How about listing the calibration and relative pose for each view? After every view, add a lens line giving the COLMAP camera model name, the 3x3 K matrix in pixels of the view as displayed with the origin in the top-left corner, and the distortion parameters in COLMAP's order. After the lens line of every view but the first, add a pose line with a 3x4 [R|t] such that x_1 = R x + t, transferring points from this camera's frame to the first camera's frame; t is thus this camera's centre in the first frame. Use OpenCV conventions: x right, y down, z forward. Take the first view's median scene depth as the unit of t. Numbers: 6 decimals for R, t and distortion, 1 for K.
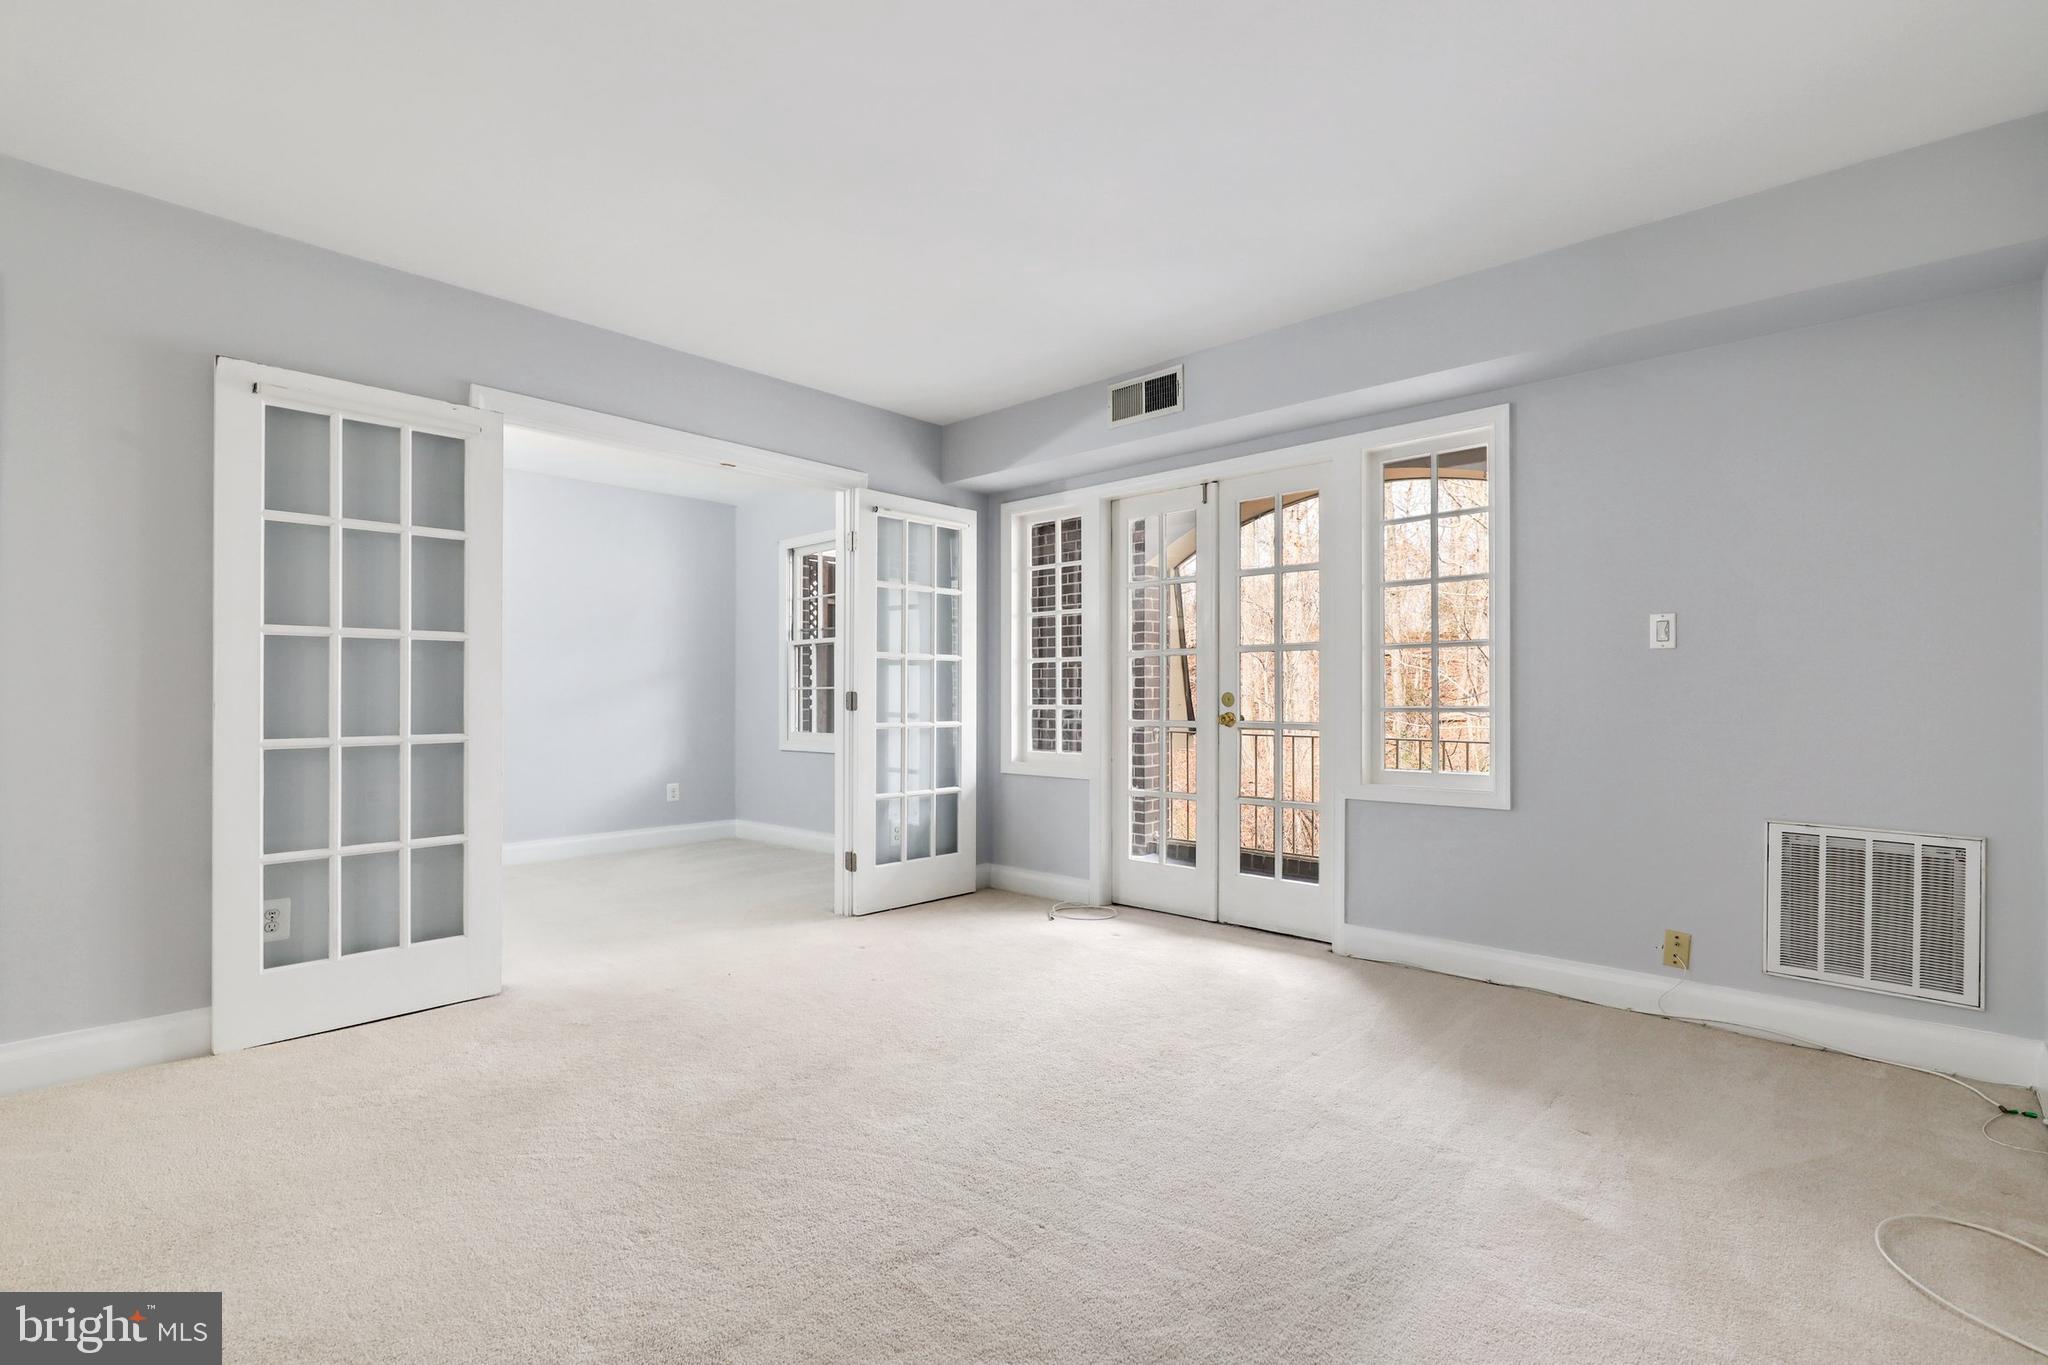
lens RADIAL K [[939.0, 0, 1027.8], [0, 939.0, 690.9], [0, 0, 1]] dist [0.001456, -0.000679]
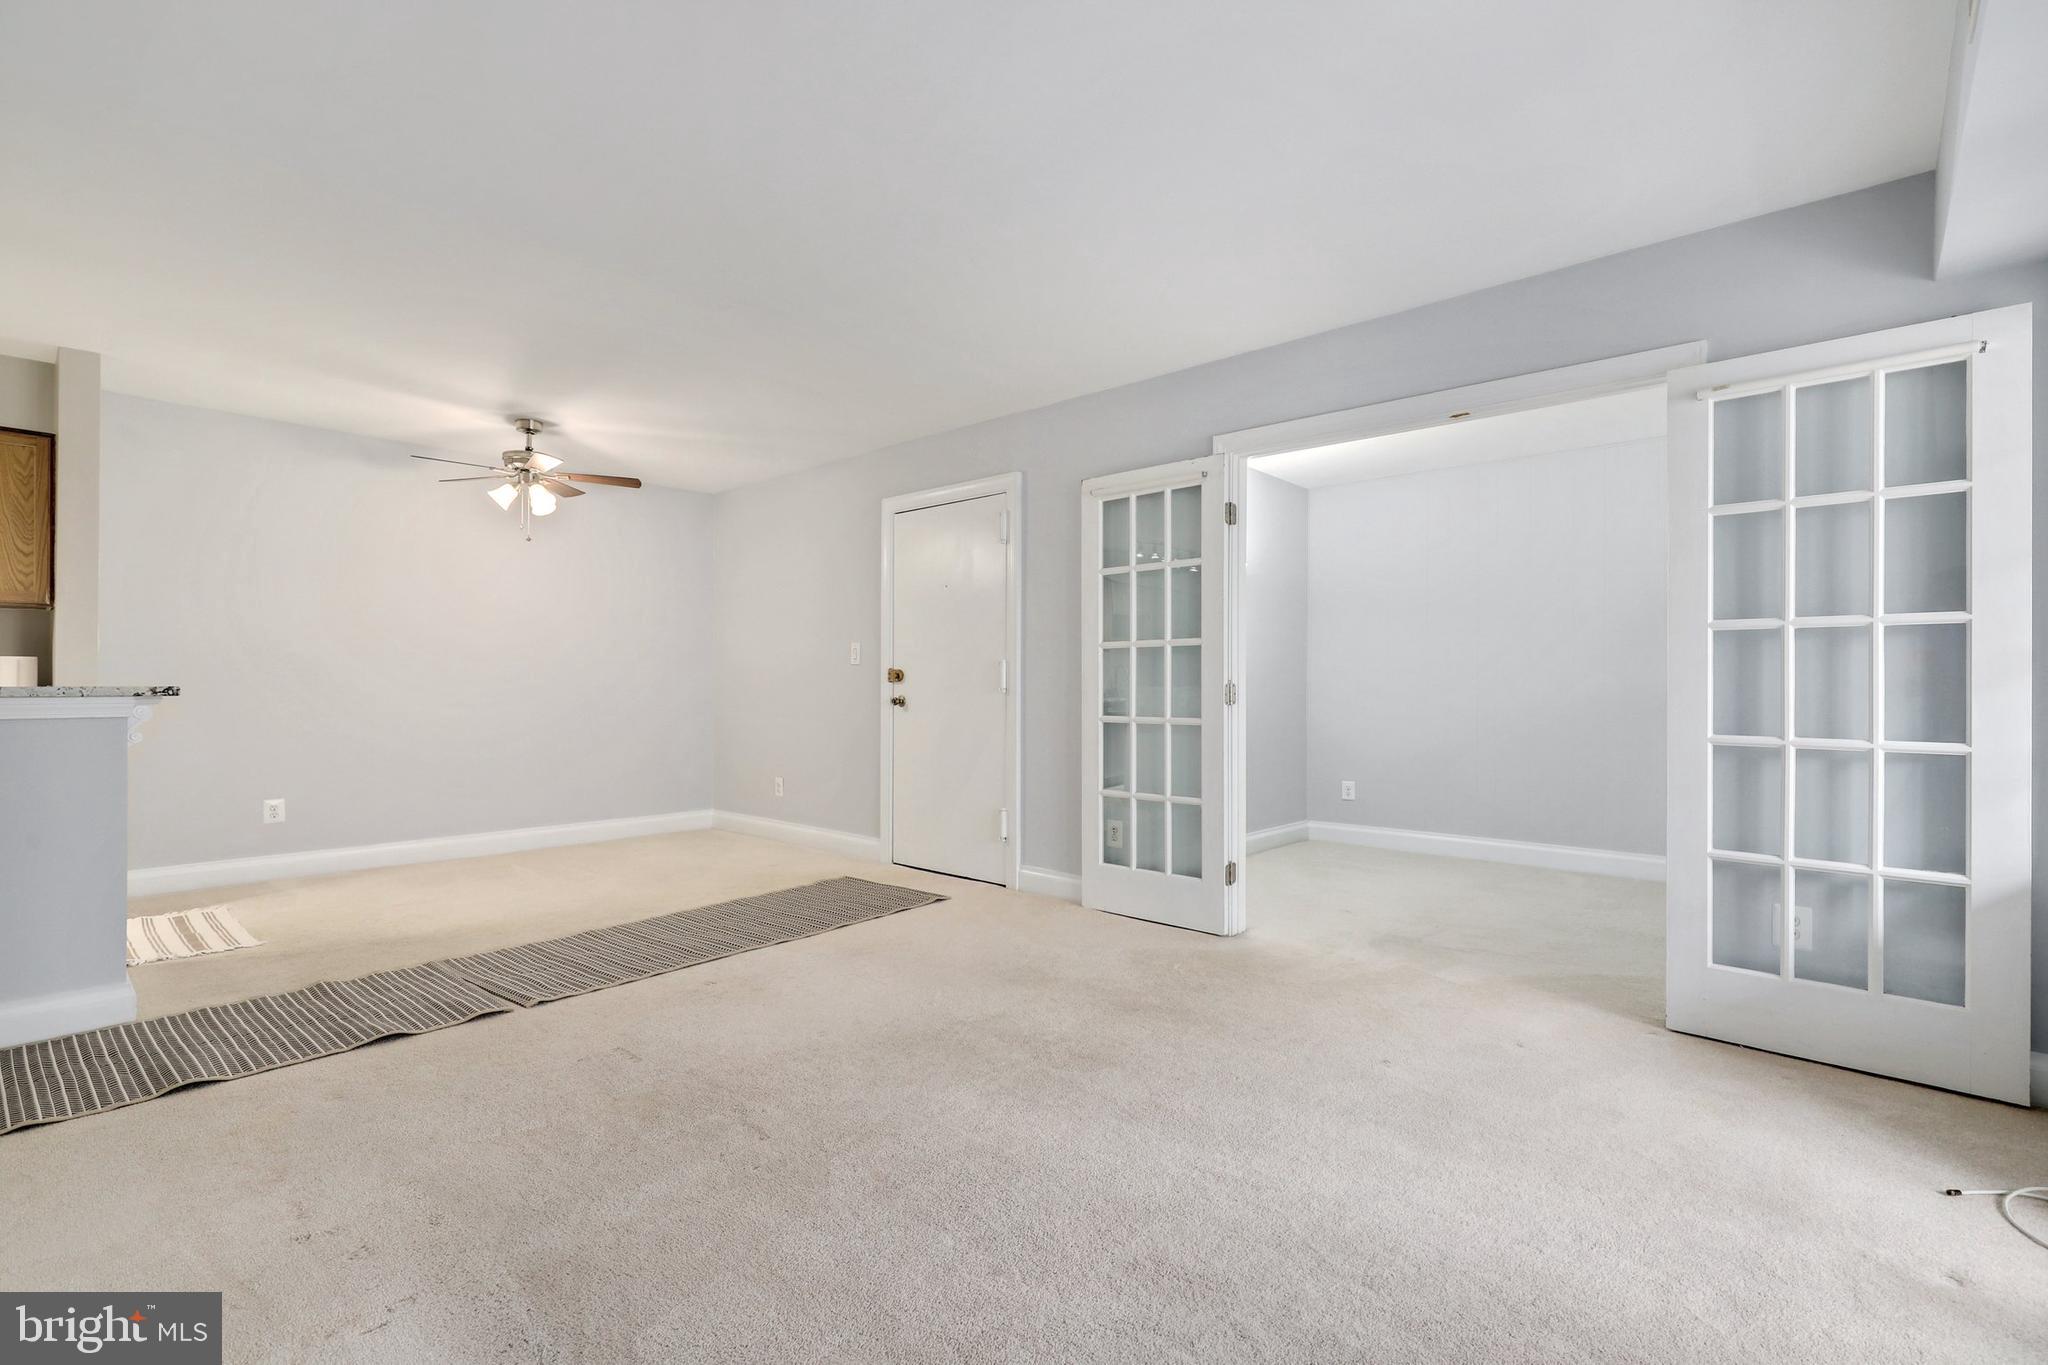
lens RADIAL K [[939.0, 0, 1027.9], [0, 939.0, 682.2], [0, 0, 1]] dist [0.001456, -0.000679]
pose [[-0.009396, -0.005964, -0.999938, 0.664299], [0.000318, 0.999982, -0.005967, 0.004119], [0.999956, -0.000374, -0.009394, 0.789521]]
